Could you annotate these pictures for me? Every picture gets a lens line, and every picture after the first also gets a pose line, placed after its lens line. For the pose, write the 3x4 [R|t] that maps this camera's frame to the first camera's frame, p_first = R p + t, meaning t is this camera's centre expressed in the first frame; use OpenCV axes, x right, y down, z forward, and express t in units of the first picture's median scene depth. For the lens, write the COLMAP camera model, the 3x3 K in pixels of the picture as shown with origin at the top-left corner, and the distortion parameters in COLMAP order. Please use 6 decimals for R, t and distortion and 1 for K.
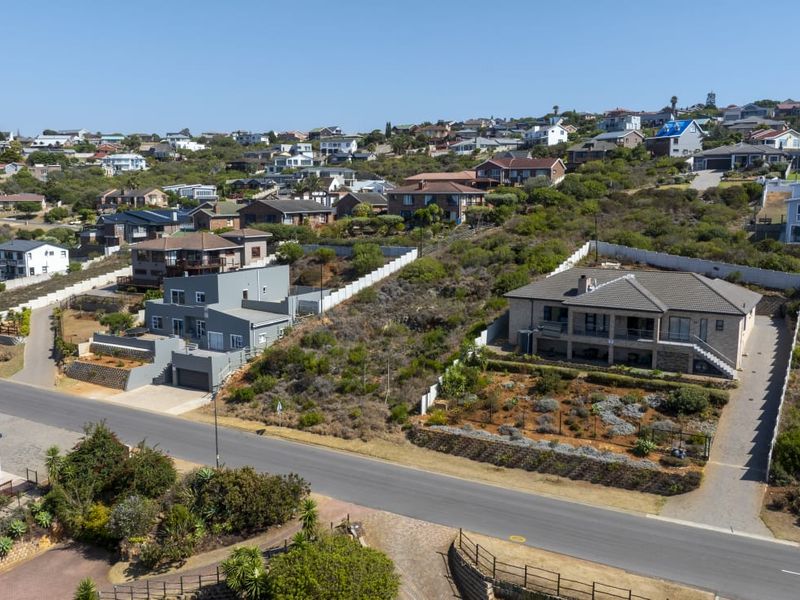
lens RADIAL K [[755.1, 0, 392.1], [0, 755.1, 301.9], [0, 0, 1]] dist [0.001462, -0.056411]
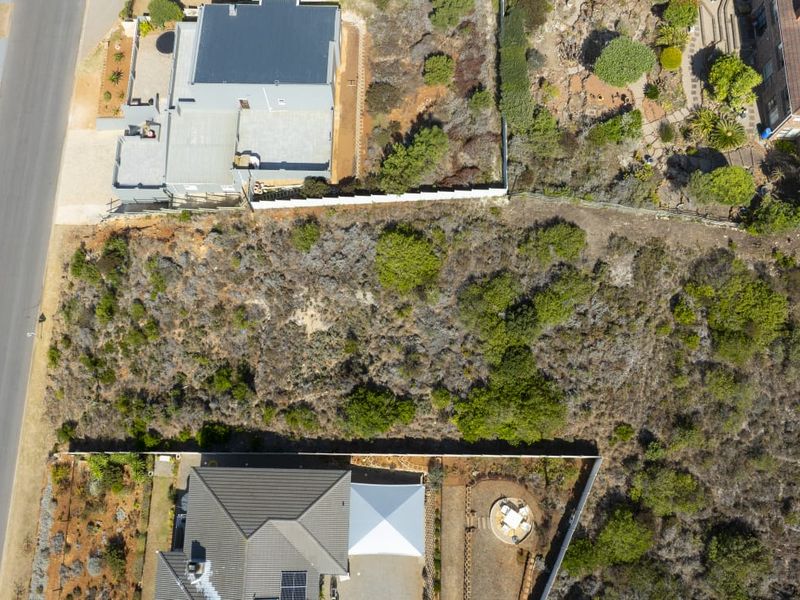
lens RADIAL K [[755.1, 0, 392.1], [0, 755.1, 301.9], [0, 0, 1]] dist [0.001462, -0.056411]
pose [[0.500726, 0.835647, -0.225762, 0.079123], [-0.131292, 0.331116, 0.934411, -0.235278], [0.855591, -0.438243, 0.275512, 0.280866]]
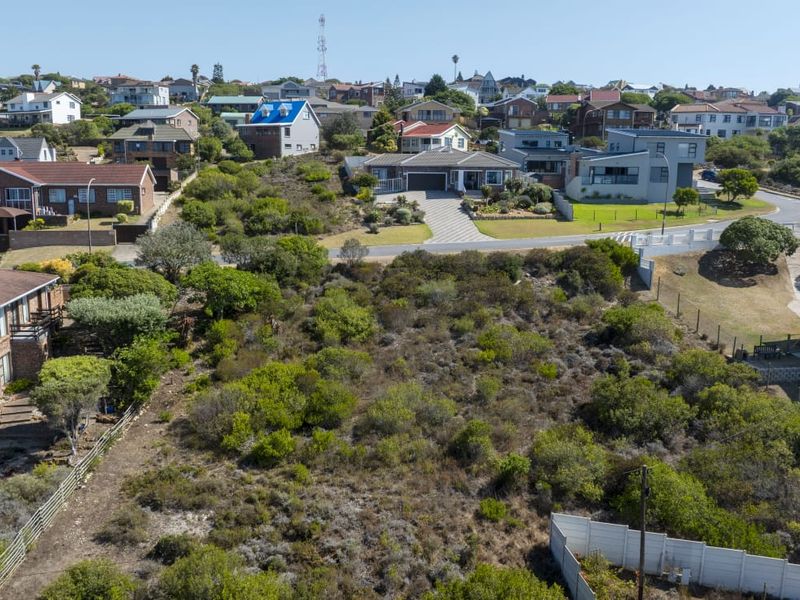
lens RADIAL K [[755.1, 0, 392.1], [0, 755.1, 301.9], [0, 0, 1]] dist [0.001462, -0.056411]
pose [[0.776053, -0.104651, 0.621924, 0.011232], [0.080742, 0.994508, 0.066594, -0.071359], [-0.625477, -0.001465, 0.780241, 0.297756]]
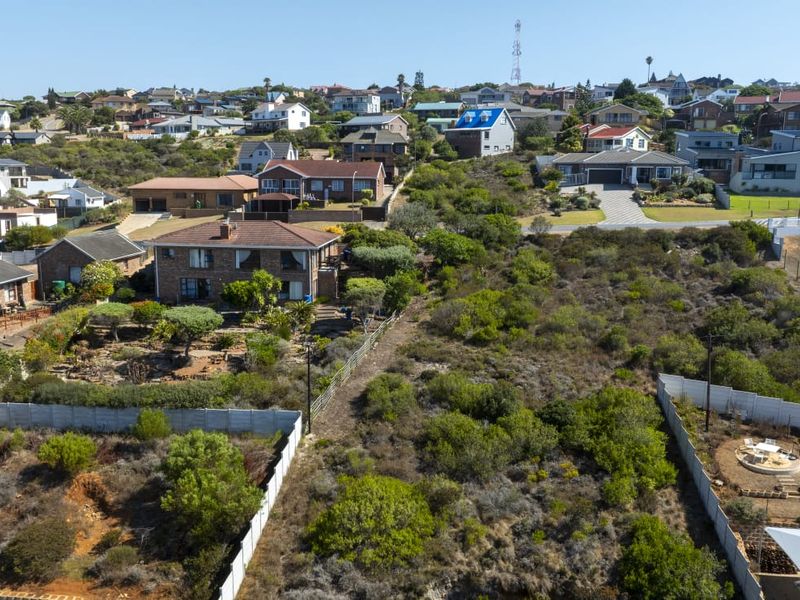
lens RADIAL K [[755.1, 0, 392.1], [0, 755.1, 301.9], [0, 0, 1]] dist [0.001462, -0.056411]
pose [[0.905667, -0.068837, 0.418364, -0.037432], [0.053028, 0.997375, 0.049311, -0.060131], [-0.420660, -0.022475, 0.906940, 0.232303]]
